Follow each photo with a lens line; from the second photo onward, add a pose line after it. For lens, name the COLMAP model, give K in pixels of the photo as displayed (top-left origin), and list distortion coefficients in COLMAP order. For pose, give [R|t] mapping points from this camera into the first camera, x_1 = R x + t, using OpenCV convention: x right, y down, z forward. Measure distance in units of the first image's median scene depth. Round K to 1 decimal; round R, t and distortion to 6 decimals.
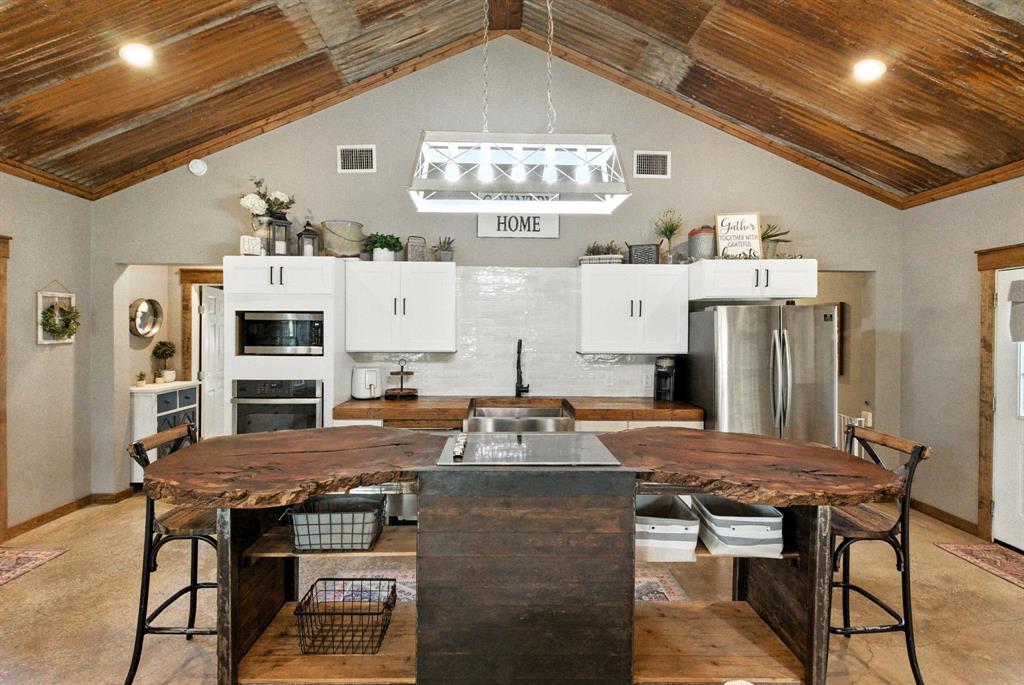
lens RADIAL K [[471.6, 0, 530.9], [0, 471.6, 325.1], [0, 0, 1]] dist [0.001055, -0.000265]
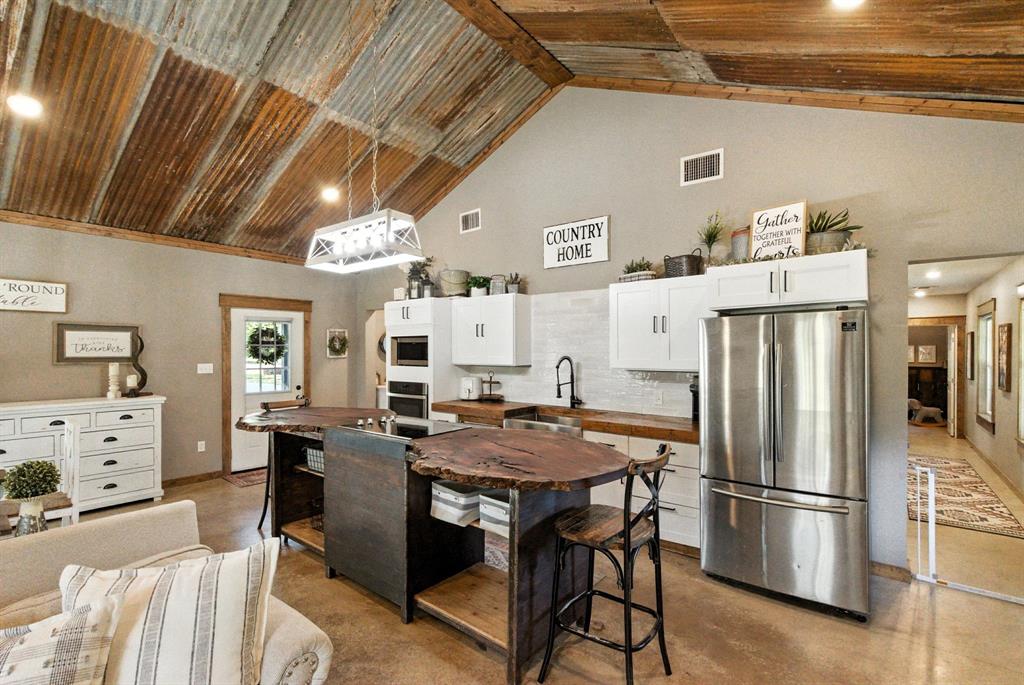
lens RADIAL K [[471.6, 0, 516.5], [0, 471.6, 347.1], [0, 0, 1]] dist [0.001055, -0.000265]
pose [[0.766351, -0.010901, -0.642329, 0.617813], [0.008936, 0.999940, -0.006308, 0.015278], [0.642359, -0.000906, 0.766403, 0.062240]]
